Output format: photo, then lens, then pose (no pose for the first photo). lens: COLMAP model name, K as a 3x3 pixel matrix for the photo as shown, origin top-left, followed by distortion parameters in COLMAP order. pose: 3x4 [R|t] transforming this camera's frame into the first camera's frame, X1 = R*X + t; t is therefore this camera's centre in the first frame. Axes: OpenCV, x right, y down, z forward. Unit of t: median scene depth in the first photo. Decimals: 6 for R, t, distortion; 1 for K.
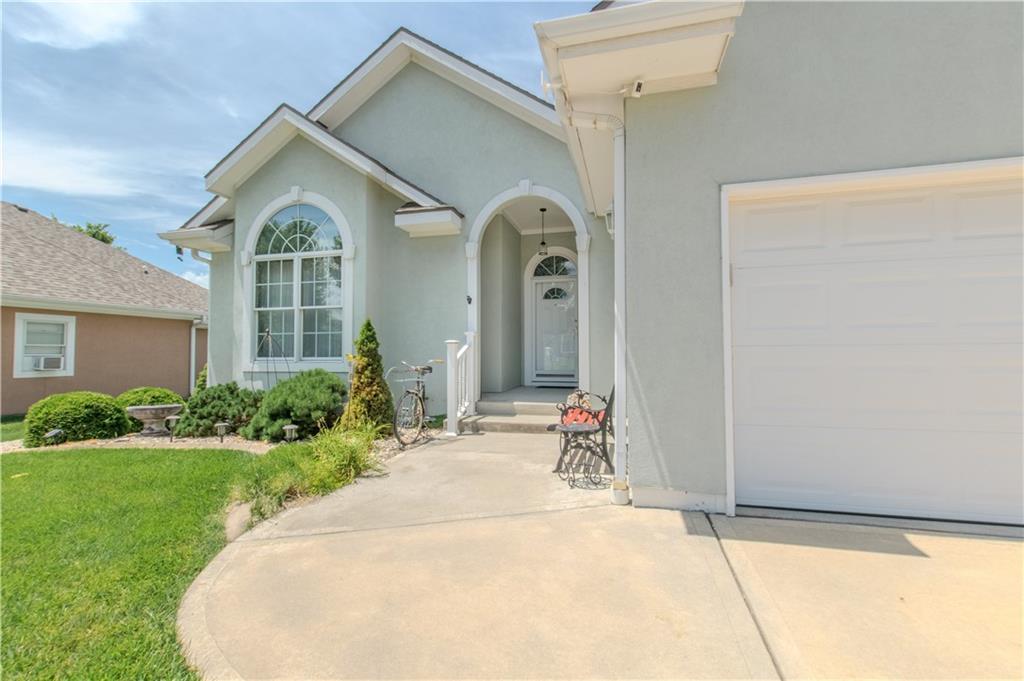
lens RADIAL K [[444.1, 0, 514.6], [0, 444.1, 337.4], [0, 0, 1]] dist [0.009112, 0.000051]
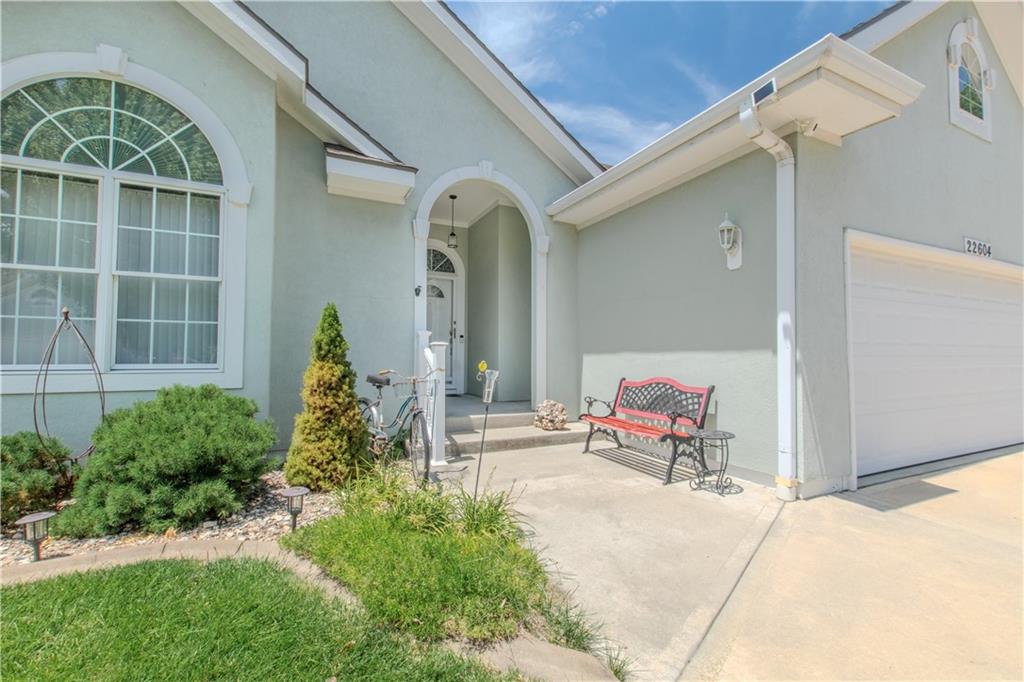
lens RADIAL K [[437.3, 0, 512.0], [0, 437.3, 341.0], [0, 0, 1]] dist [0.007376, -0.000200]
pose [[0.767296, 0.028913, 0.640640, -0.561839], [-0.029757, 0.999512, -0.009470, 0.008766], [-0.640602, -0.011797, 0.767783, 0.349454]]
